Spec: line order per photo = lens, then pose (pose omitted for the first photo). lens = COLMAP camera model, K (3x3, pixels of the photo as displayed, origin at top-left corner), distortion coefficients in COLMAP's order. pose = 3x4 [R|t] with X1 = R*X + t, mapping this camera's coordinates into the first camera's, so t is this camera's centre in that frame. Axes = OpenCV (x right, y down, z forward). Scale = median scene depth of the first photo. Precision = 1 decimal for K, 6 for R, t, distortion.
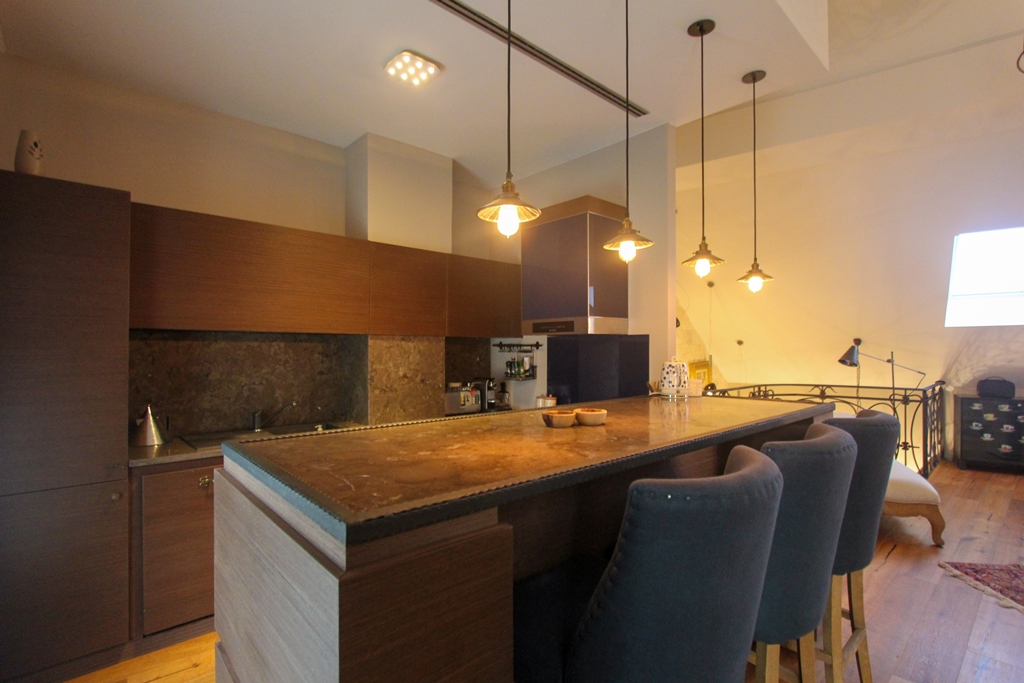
lens RADIAL K [[480.9, 0, 512.0], [0, 480.9, 341.5], [0, 0, 1]] dist [0.000418, -0.000046]
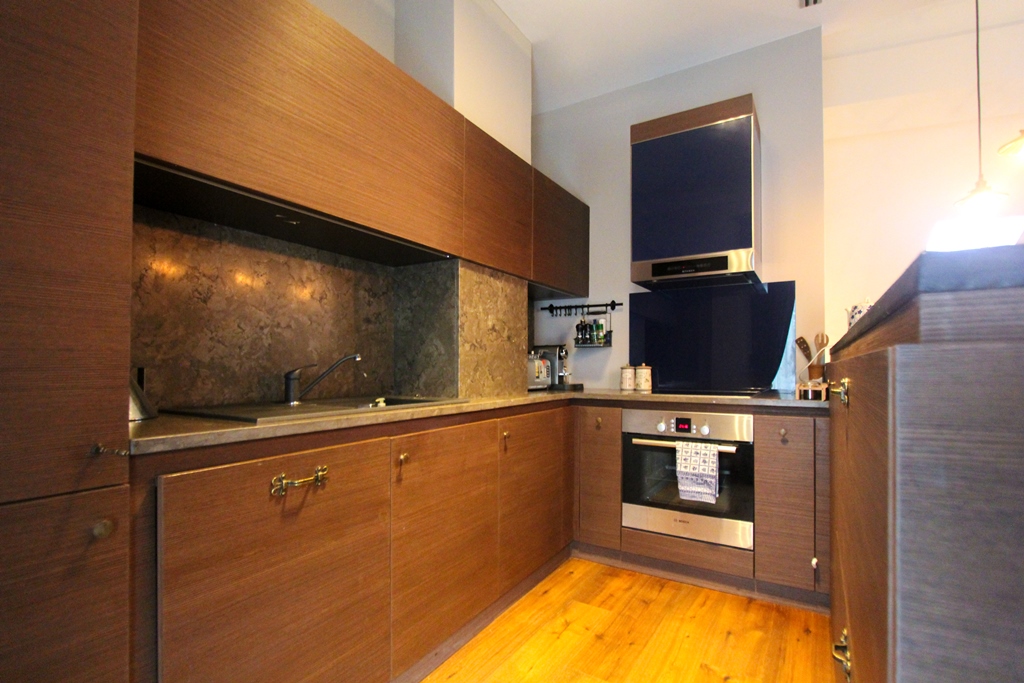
lens RADIAL K [[480.9, 0, 512.0], [0, 480.9, 341.5], [0, 0, 1]] dist [0.000418, -0.000046]
pose [[0.960681, 0.013714, 0.277314, -0.393003], [-0.003806, 0.999336, -0.036237, 0.117151], [-0.277627, 0.033757, 0.960096, 0.334713]]
